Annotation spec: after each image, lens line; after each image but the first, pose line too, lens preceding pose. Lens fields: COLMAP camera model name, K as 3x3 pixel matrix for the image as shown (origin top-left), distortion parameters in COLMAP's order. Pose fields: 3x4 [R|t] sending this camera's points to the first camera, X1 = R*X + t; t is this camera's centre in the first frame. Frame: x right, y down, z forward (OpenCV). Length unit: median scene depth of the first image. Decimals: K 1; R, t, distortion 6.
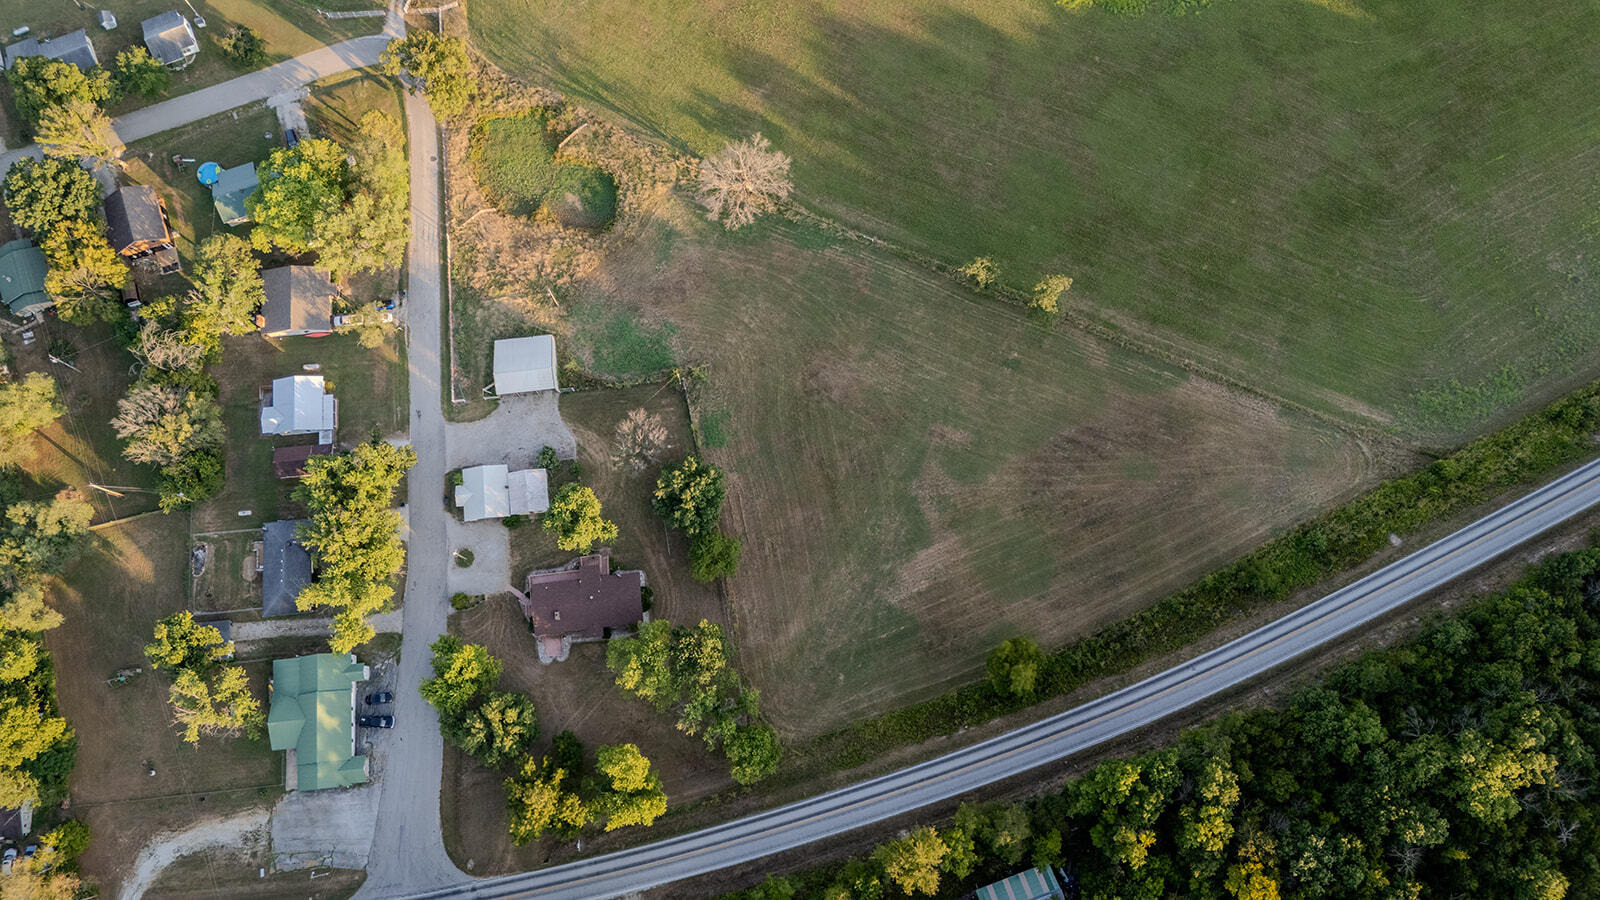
lens RADIAL K [[1181.4, 0, 815.2], [0, 1181.4, 455.5], [0, 0, 1]] dist [0.074822, -0.080407]
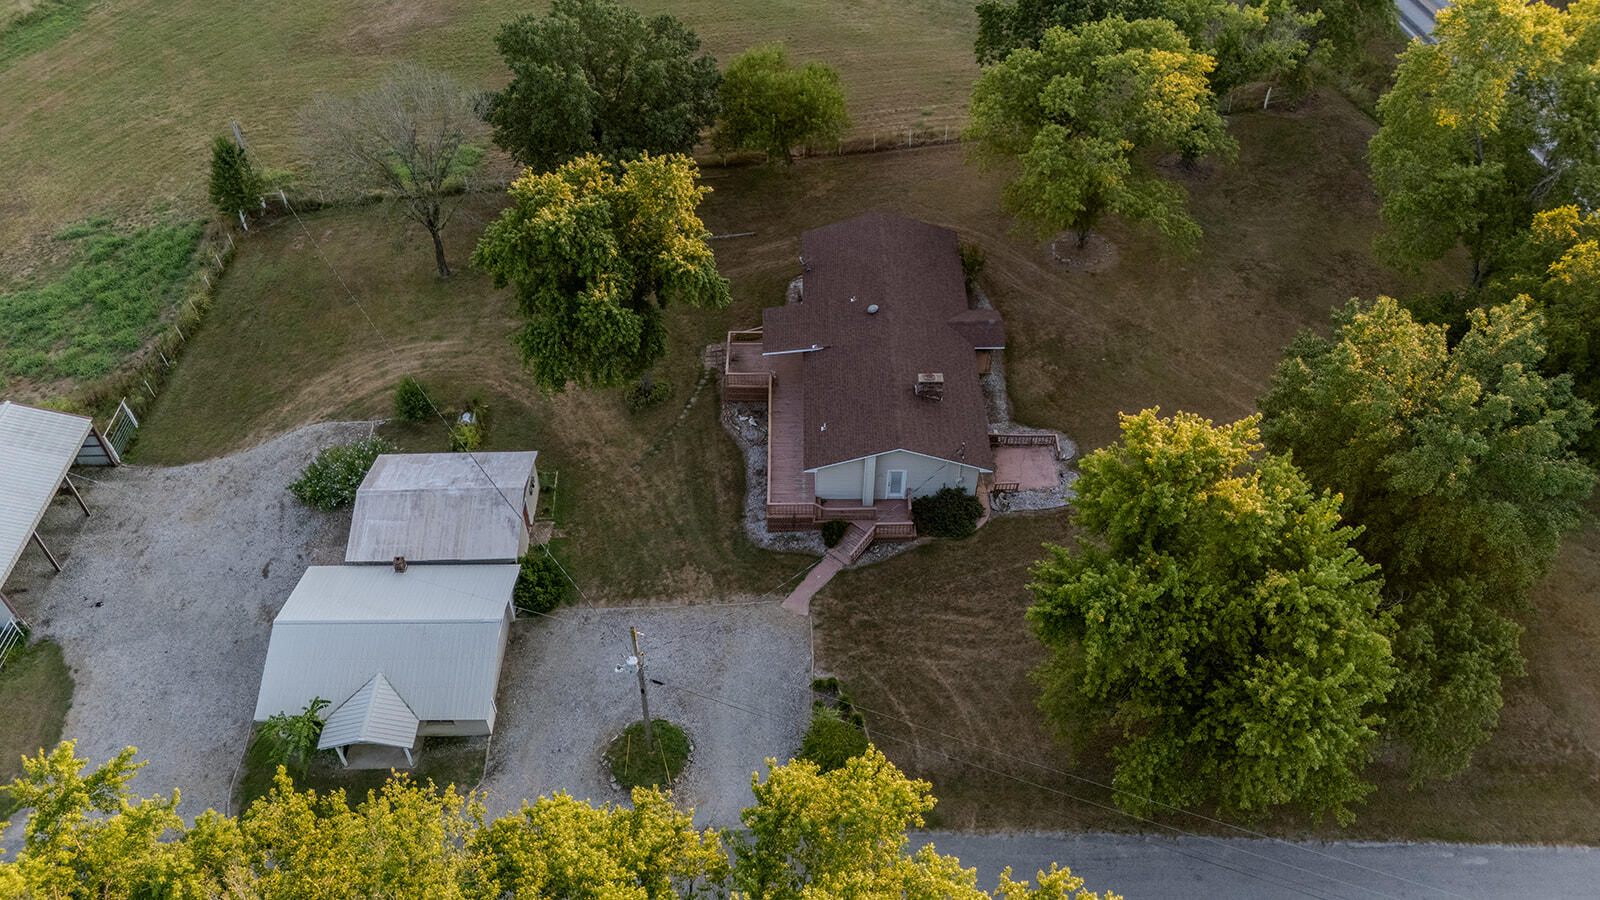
lens RADIAL K [[1181.4, 0, 803.2], [0, 1181.4, 475.5], [0, 0, 1]] dist [0.074822, -0.080407]
pose [[0.105368, -0.722427, 0.683372, -0.410827], [0.970067, 0.225863, 0.089198, 0.082875], [-0.218787, 0.653517, 0.724601, 0.789614]]
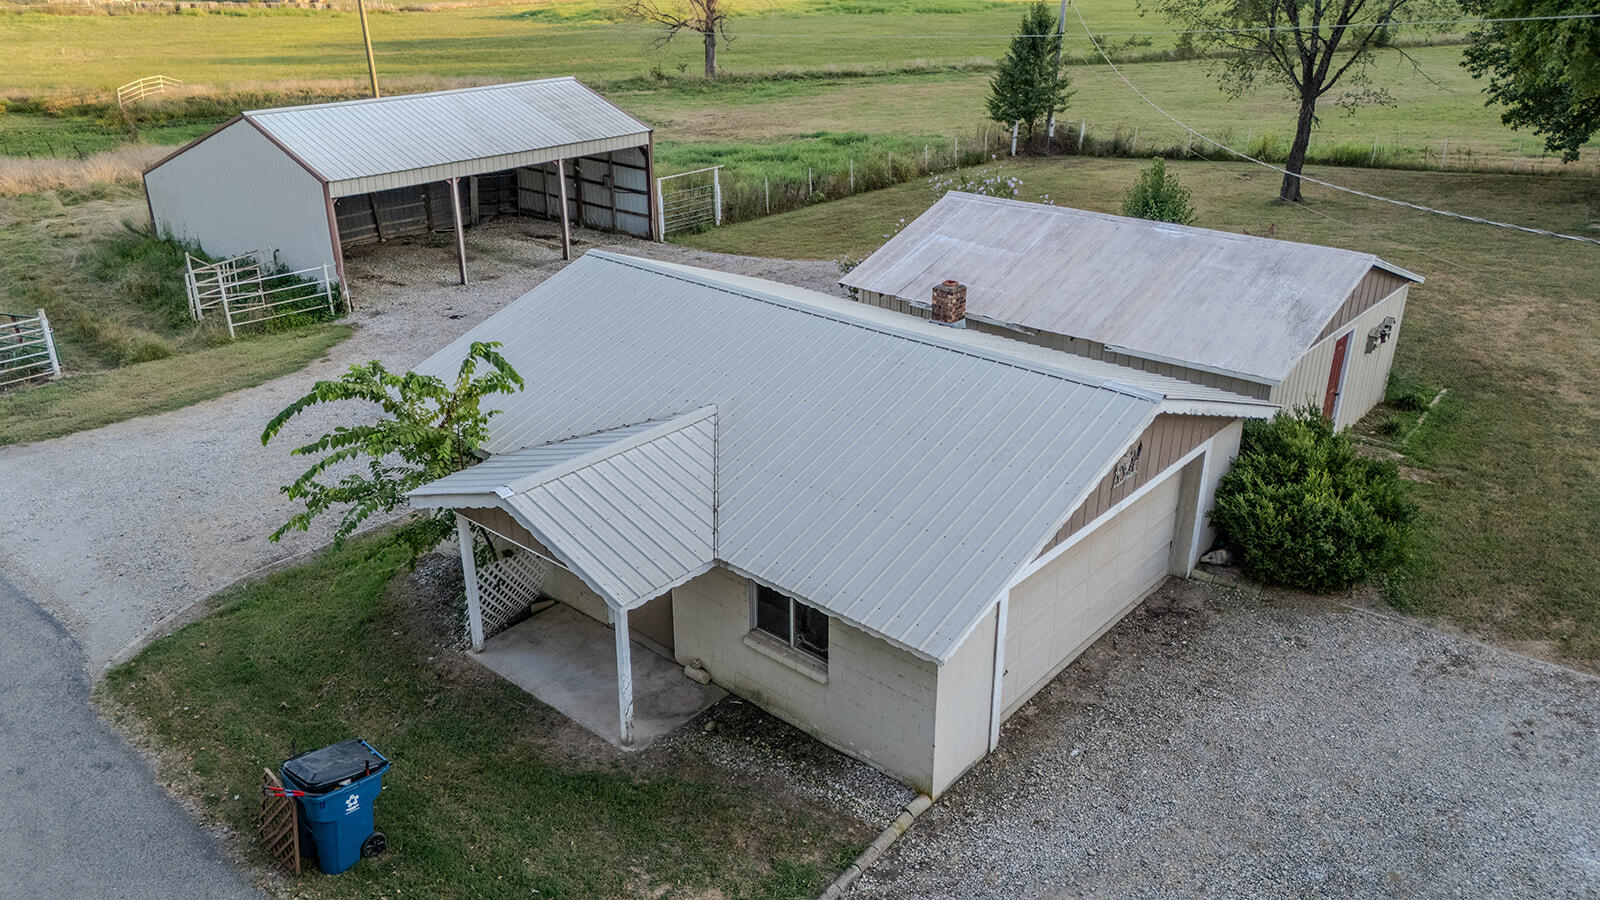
lens RADIAL K [[1181.4, 0, 799.7], [0, 1181.4, 455.2], [0, 0, 1]] dist [0.074822, -0.080407]
pose [[0.735934, -0.269690, 0.621023, -0.327718], [0.659061, 0.495409, -0.565870, 0.075137], [-0.155051, 0.825734, 0.542330, 0.965924]]
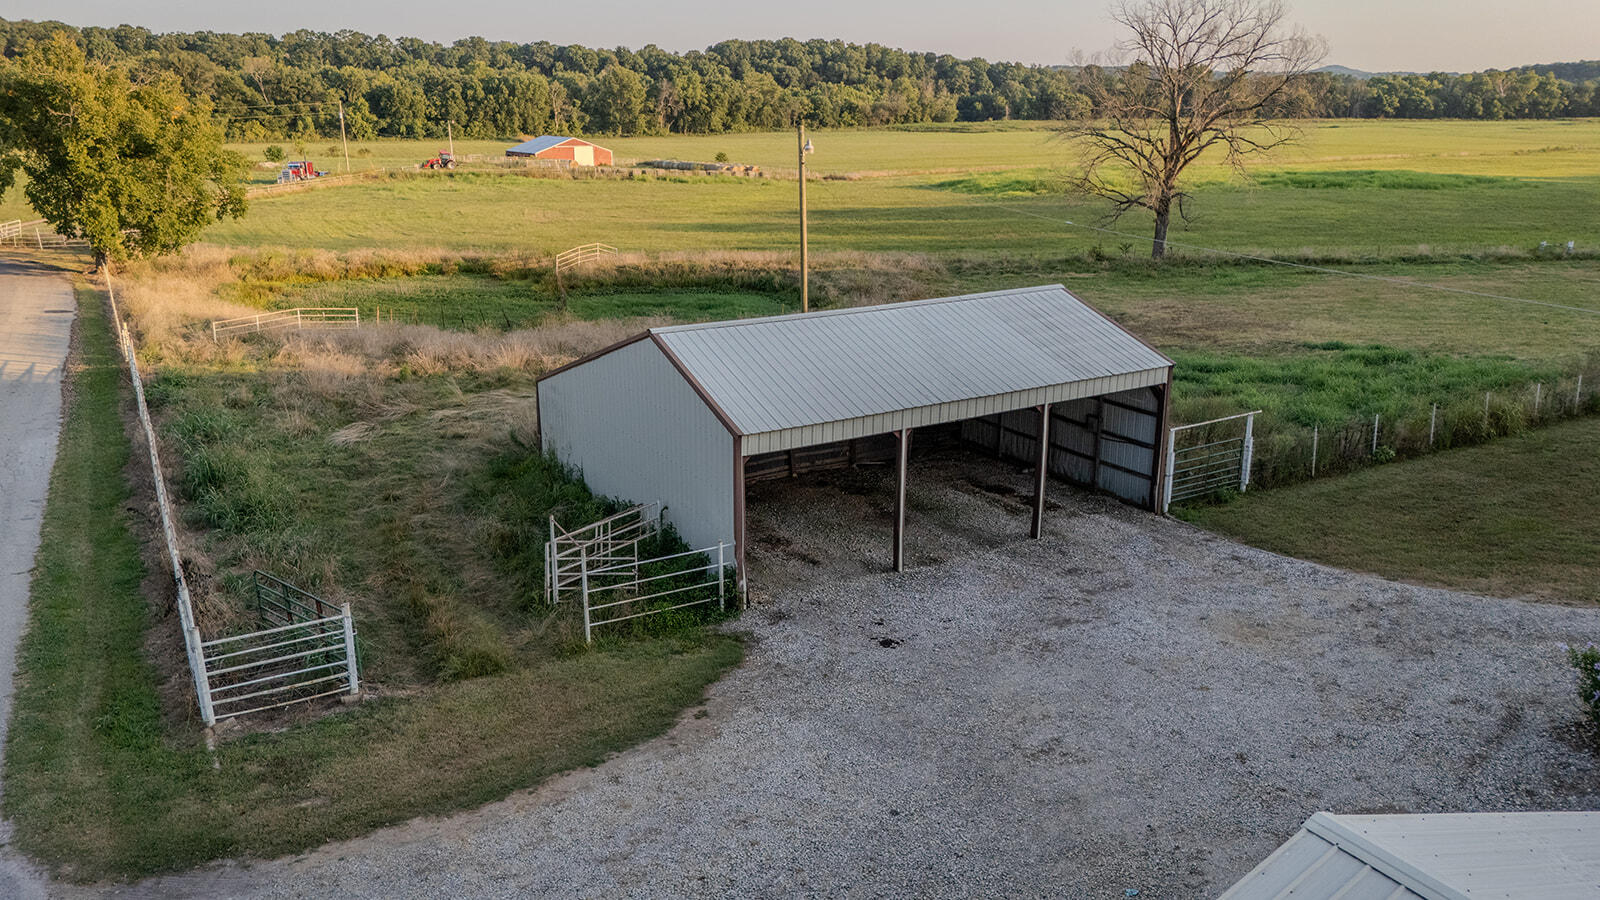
lens RADIAL K [[1181.4, 0, 801.6], [0, 1181.4, 457.3], [0, 0, 1]] dist [0.074822, -0.080407]
pose [[0.910646, -0.114925, 0.396883, -0.308180], [0.401906, 0.469298, -0.786277, 0.025694], [-0.095894, 0.875529, 0.473554, 0.977954]]
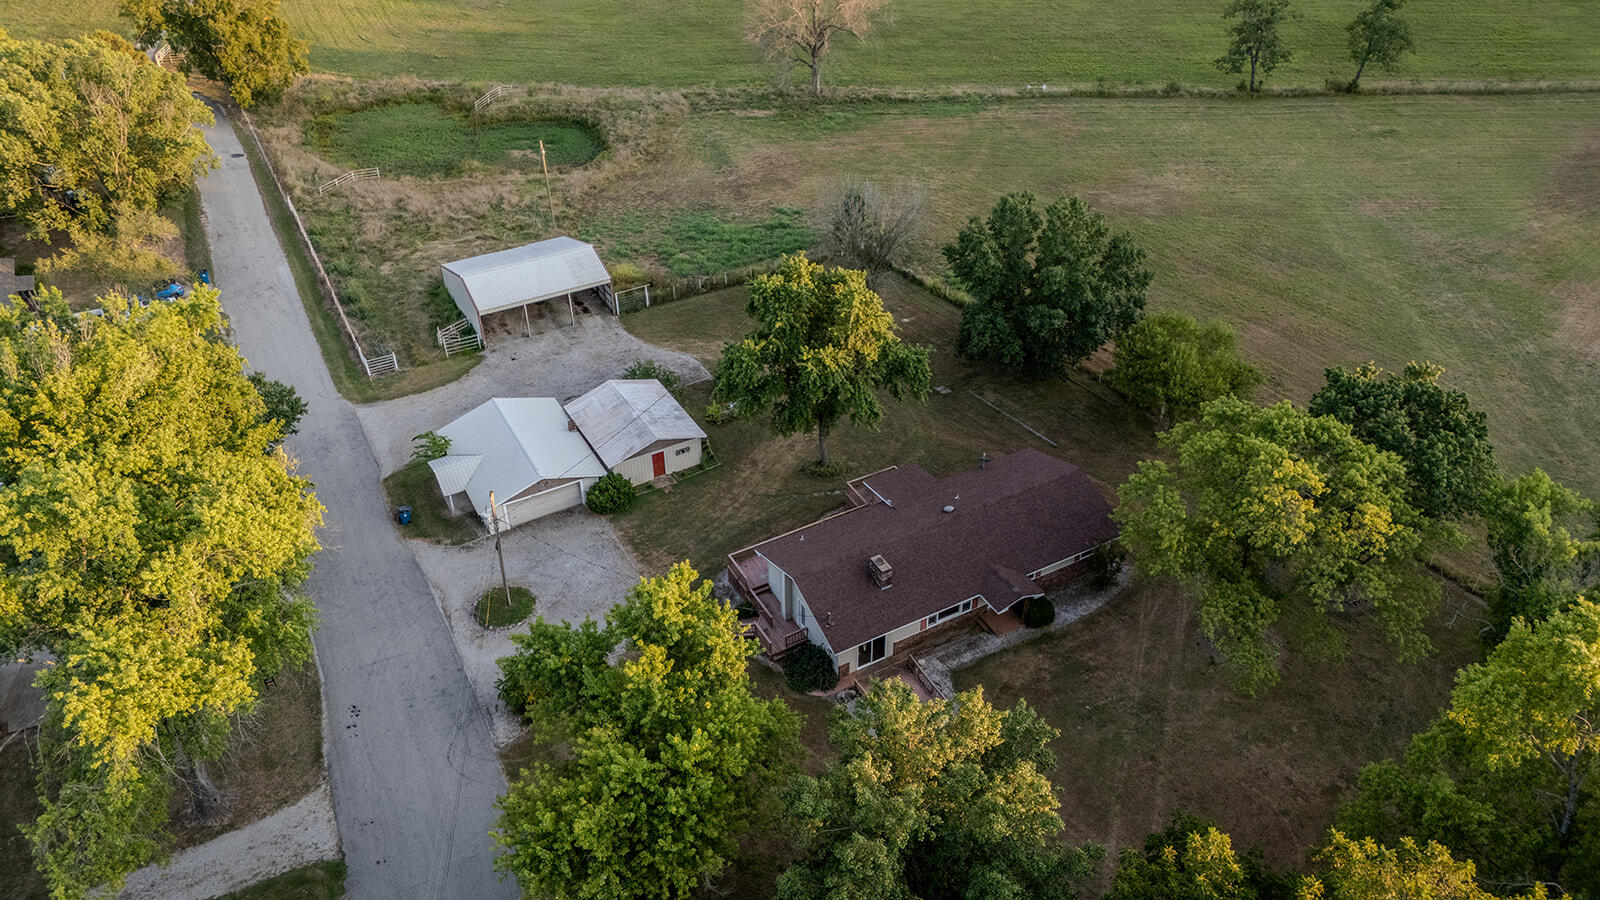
lens RADIAL K [[1181.4, 0, 805.1], [0, 1181.4, 449.2], [0, 0, 1]] dist [0.074822, -0.080407]
pose [[0.922270, -0.228994, 0.311416, -0.309917], [0.376009, 0.718289, -0.585387, 0.270548], [-0.089637, 0.656980, 0.748560, 0.730566]]
